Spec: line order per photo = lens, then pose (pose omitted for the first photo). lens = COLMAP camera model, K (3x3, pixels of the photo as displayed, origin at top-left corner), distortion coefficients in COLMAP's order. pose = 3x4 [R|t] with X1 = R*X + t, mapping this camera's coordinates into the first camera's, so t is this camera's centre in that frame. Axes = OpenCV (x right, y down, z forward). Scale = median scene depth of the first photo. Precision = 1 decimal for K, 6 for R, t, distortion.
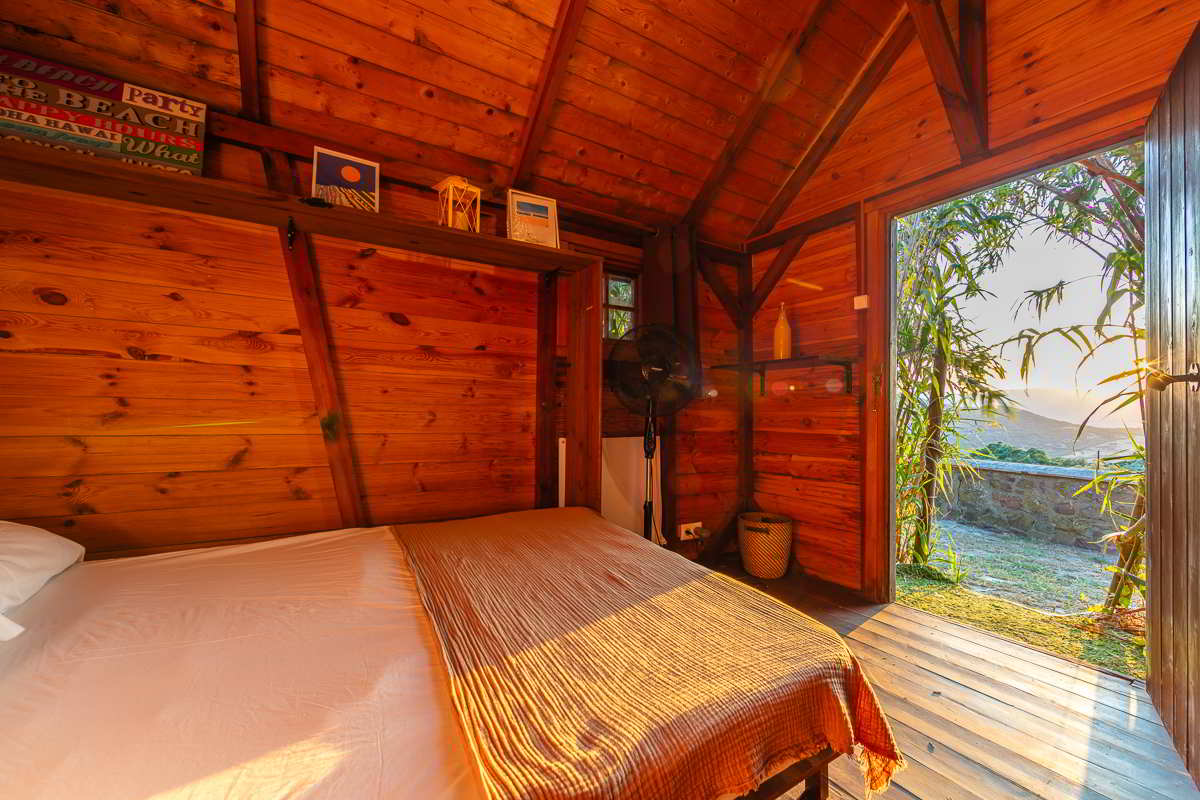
lens RADIAL K [[479.5, 0, 580.8], [0, 479.5, 401.8], [0, 0, 1]] dist [-0.001883, -0.000293]
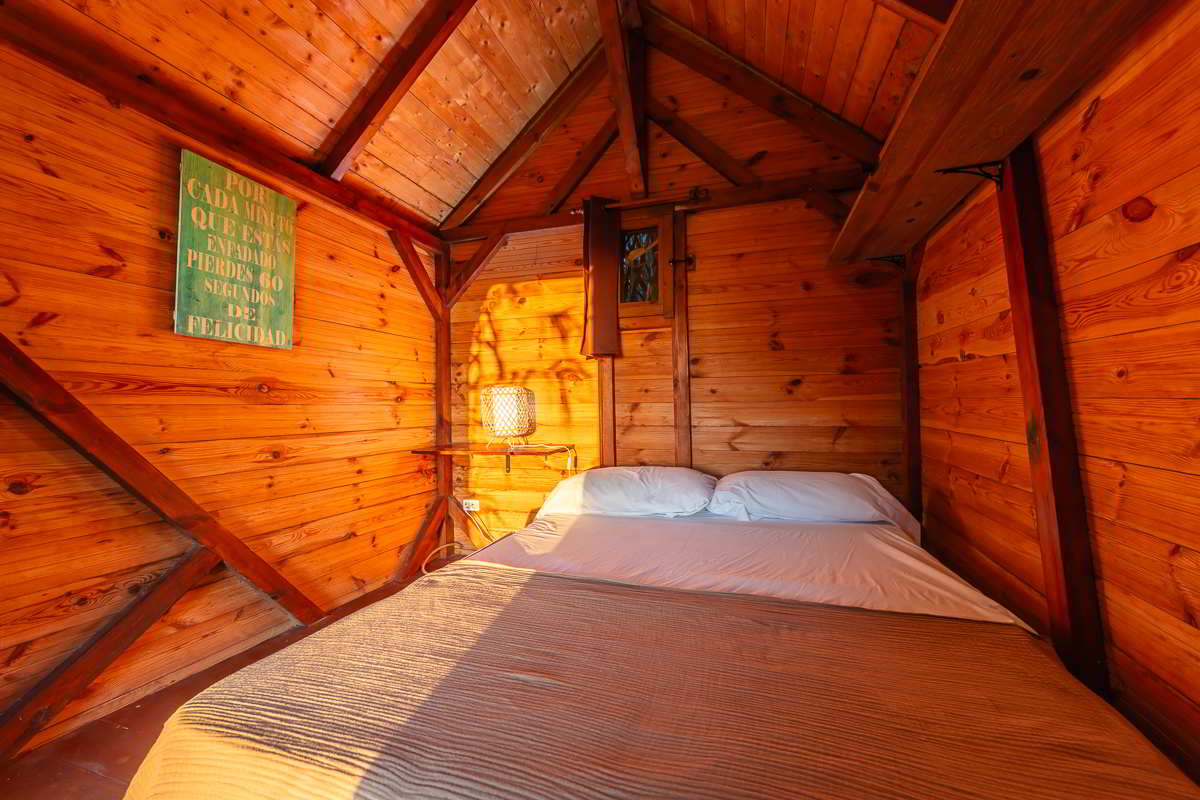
lens RADIAL K [[467.0, 0, 604.5], [0, 467.0, 396.5], [0, 0, 1]] dist [-0.000809, -0.000147]
pose [[-0.718031, -0.018670, -0.695760, 0.304121], [0.002555, 0.999563, -0.029458, 0.014602], [0.696006, -0.022929, -0.717670, 1.043912]]
